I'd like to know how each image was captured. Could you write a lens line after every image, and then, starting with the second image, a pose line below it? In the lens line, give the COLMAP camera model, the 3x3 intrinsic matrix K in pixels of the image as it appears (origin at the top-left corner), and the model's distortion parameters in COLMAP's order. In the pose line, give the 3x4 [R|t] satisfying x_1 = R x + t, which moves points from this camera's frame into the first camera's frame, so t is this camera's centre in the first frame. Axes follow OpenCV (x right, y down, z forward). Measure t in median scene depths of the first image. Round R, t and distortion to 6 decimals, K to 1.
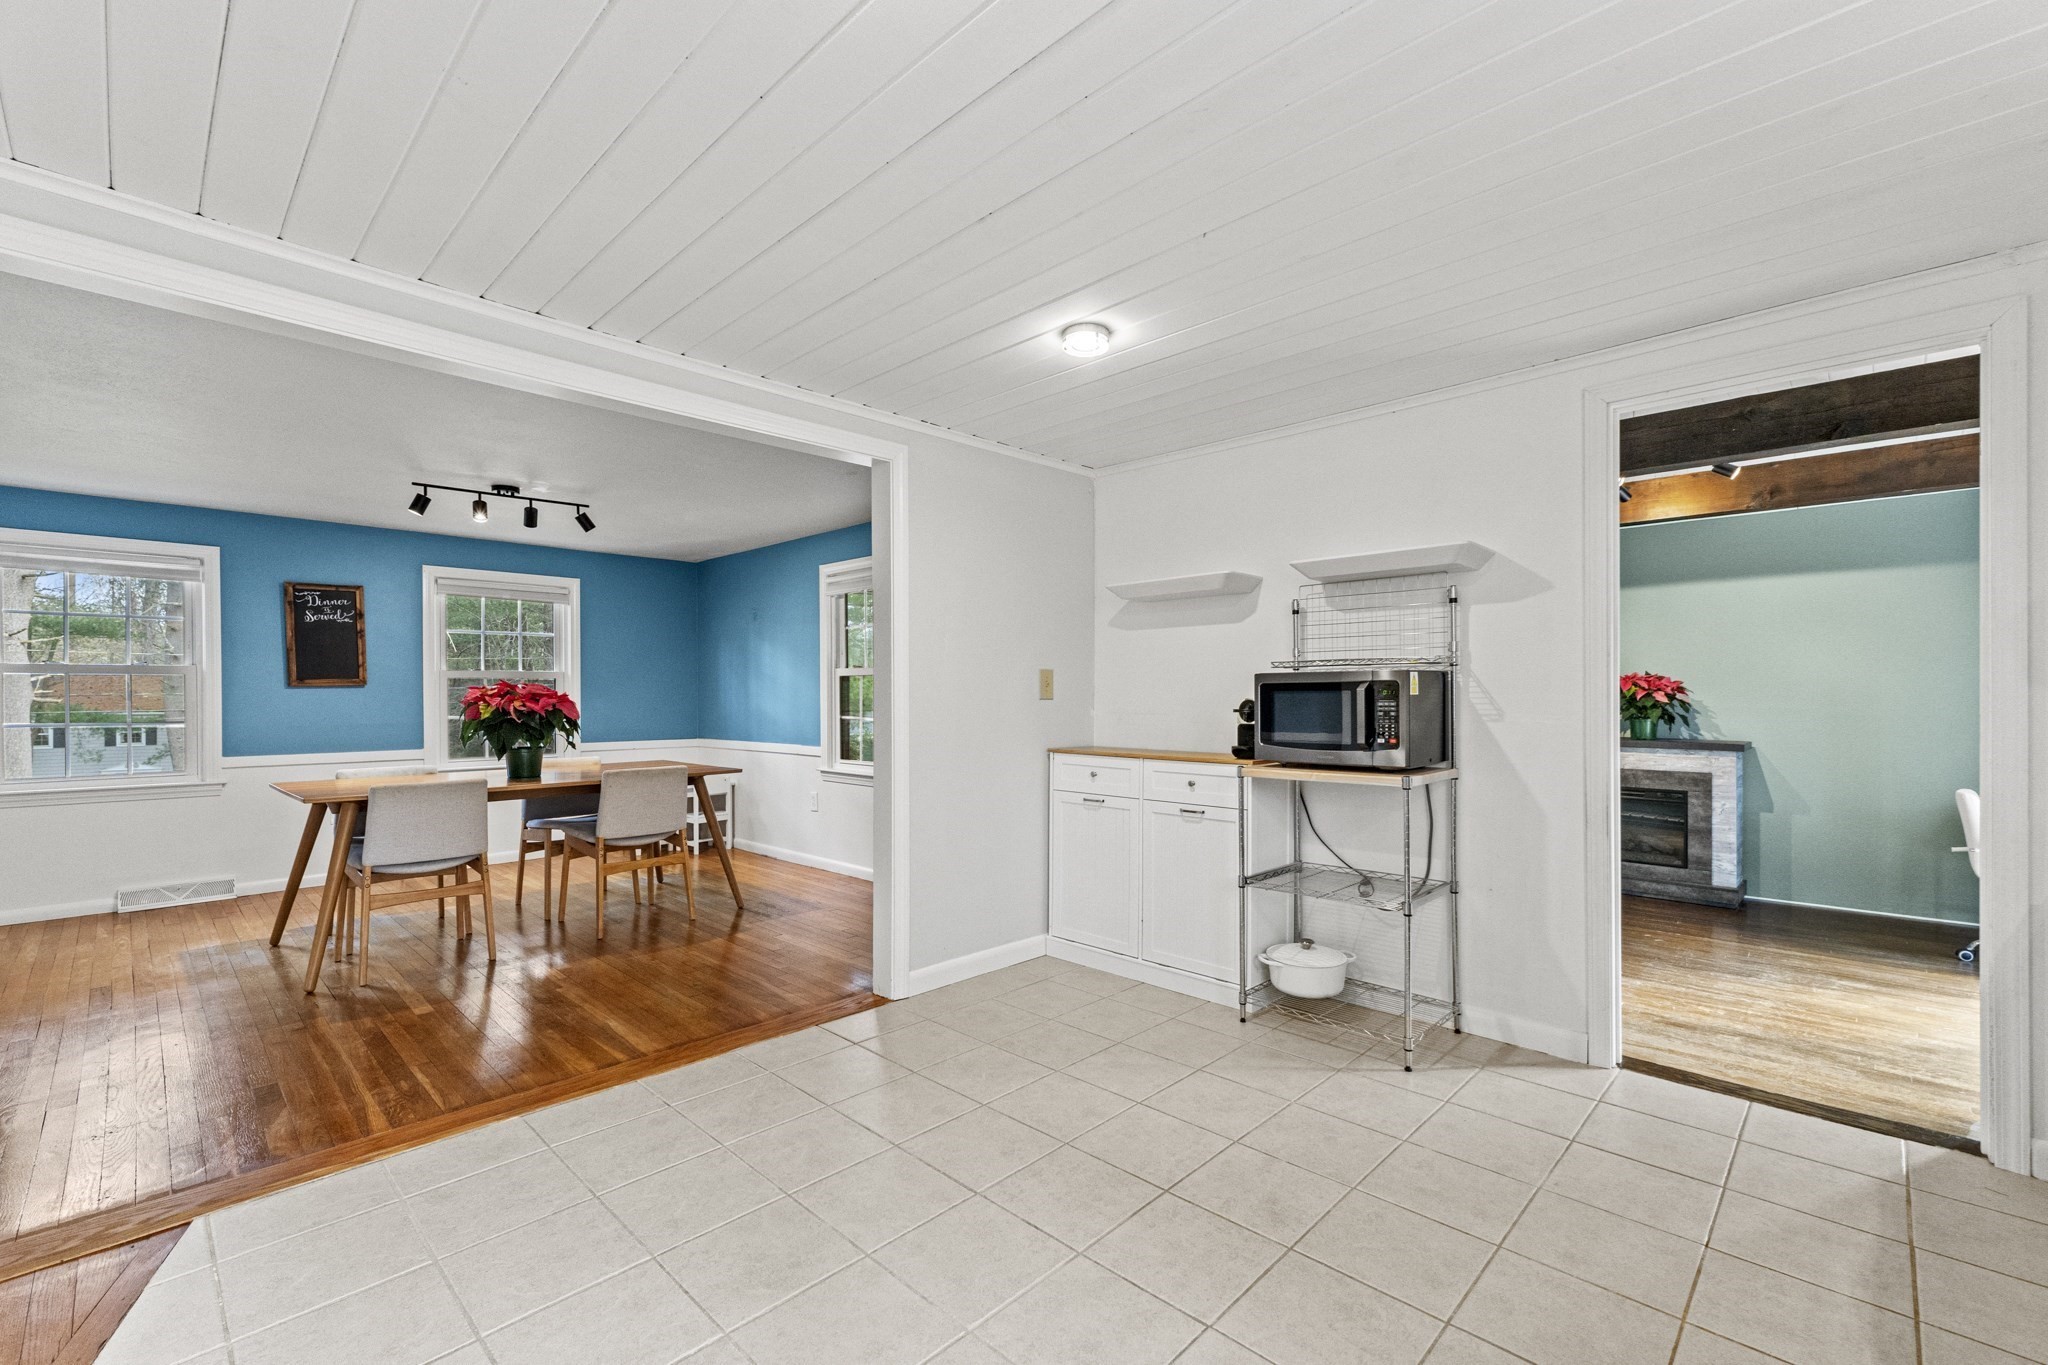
lens RADIAL K [[872.0, 0, 1023.3], [0, 872.0, 688.7], [0, 0, 1]] dist [0.002428, 0.000137]
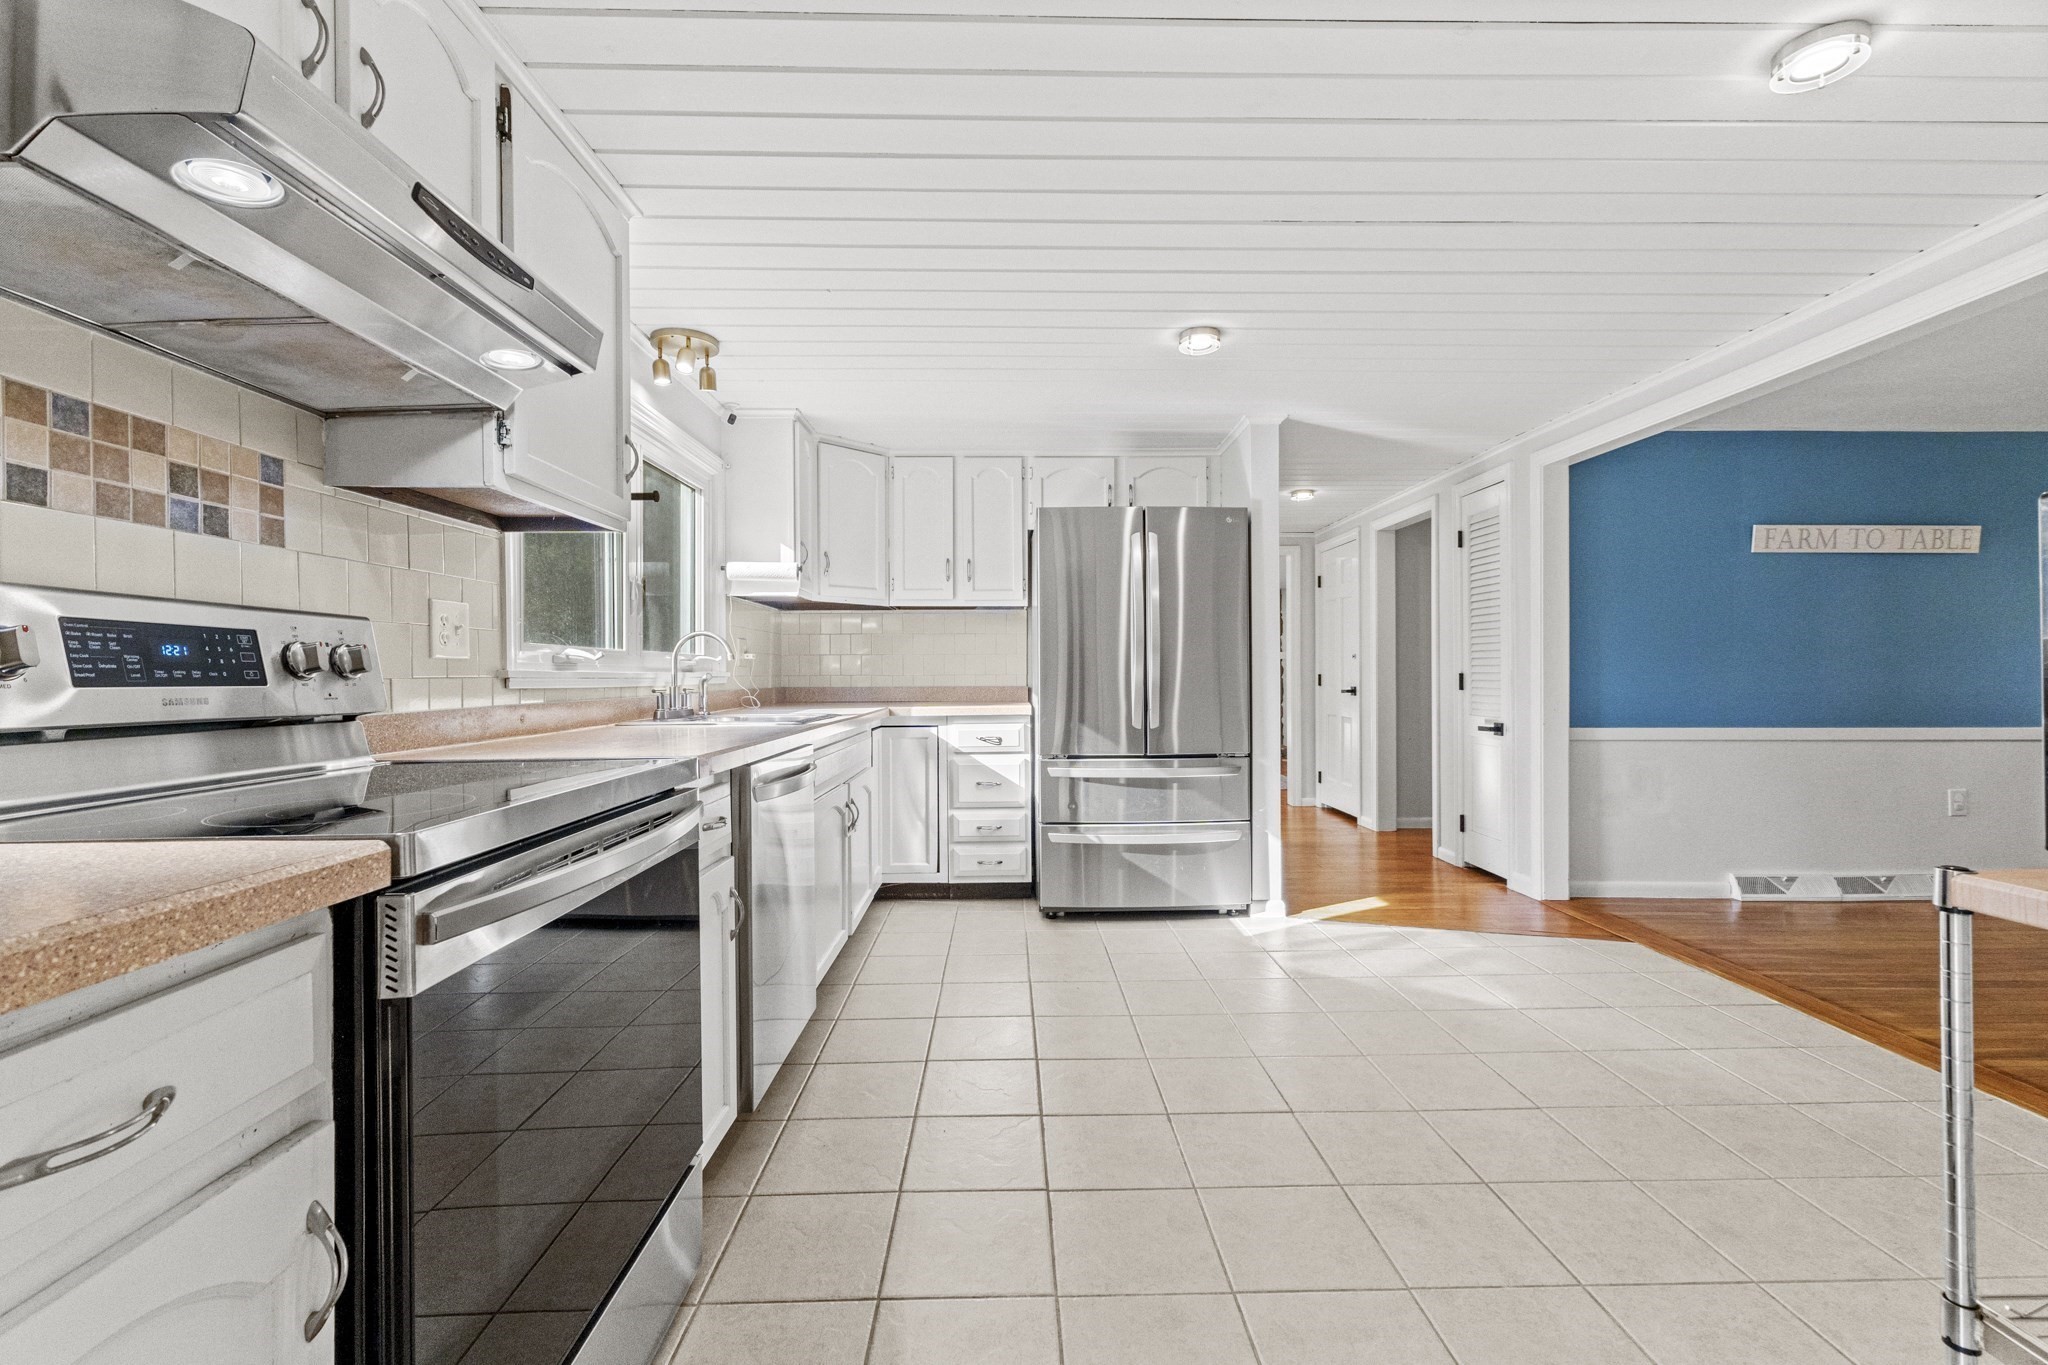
lens RADIAL K [[873.1, 0, 1024.0], [0, 873.1, 682.5], [0, 0, 1]] dist [0.004119, 0.000457]
pose [[-0.705494, 0.012406, -0.708607, 0.554398], [0.011738, 0.999914, 0.005819, 0.021020], [0.708618, -0.004212, -0.705579, 0.633124]]
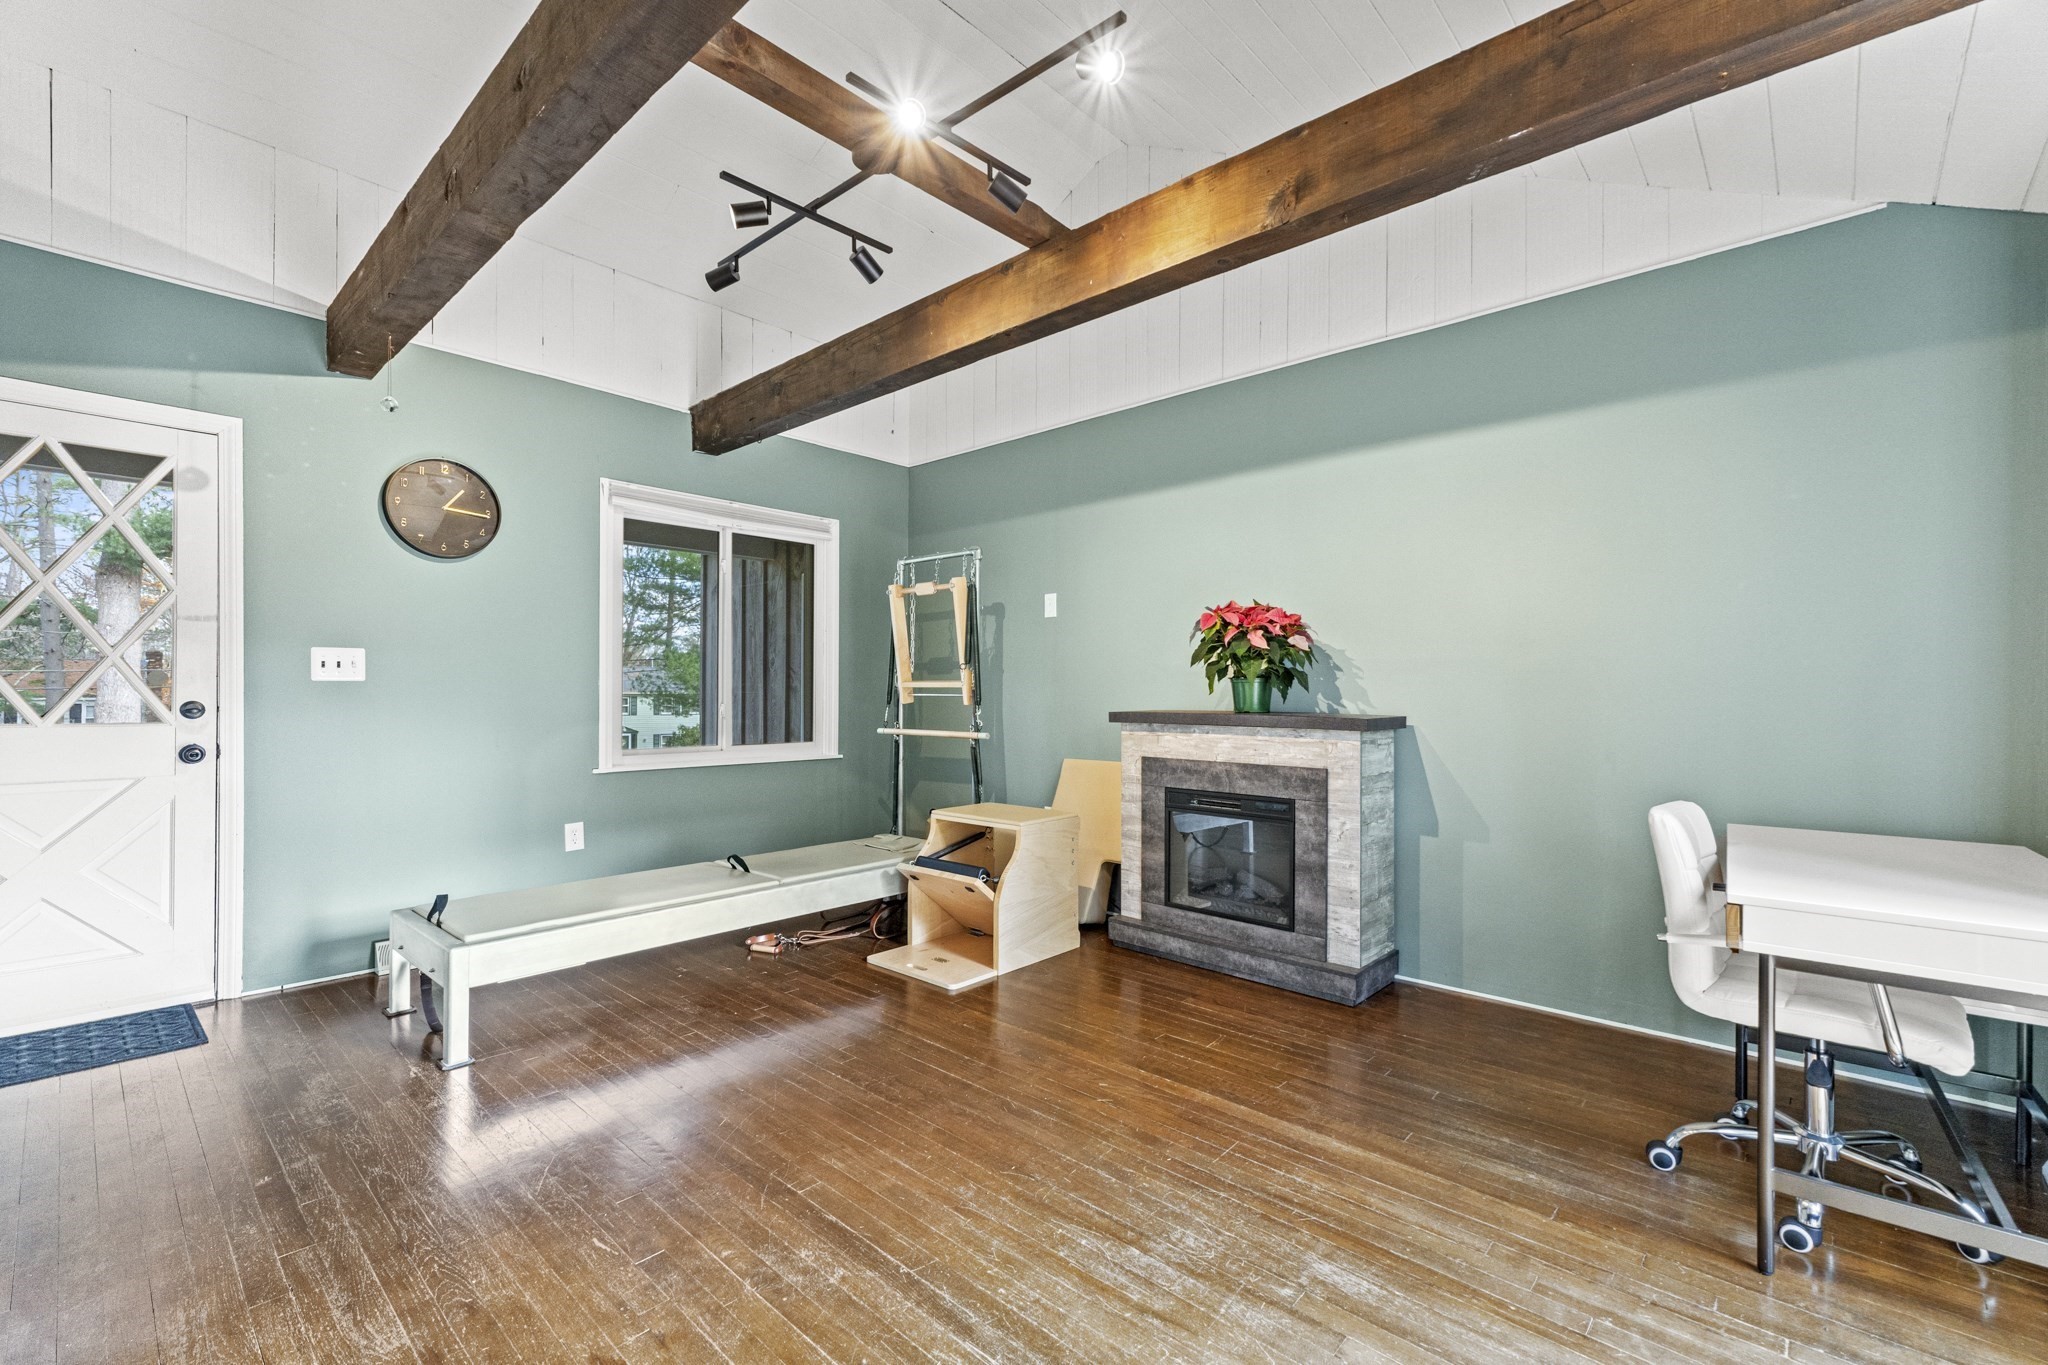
lens RADIAL K [[868.5, 0, 1024.0], [0, 868.5, 682.5], [0, 0, 1]] dist [0.002175, 0.000181]
pose [[0.999396, 0.008567, 0.033677, 0.762419], [-0.008458, 0.999959, -0.003380, 0.057703], [-0.033705, 0.003093, 0.999427, 0.578116]]
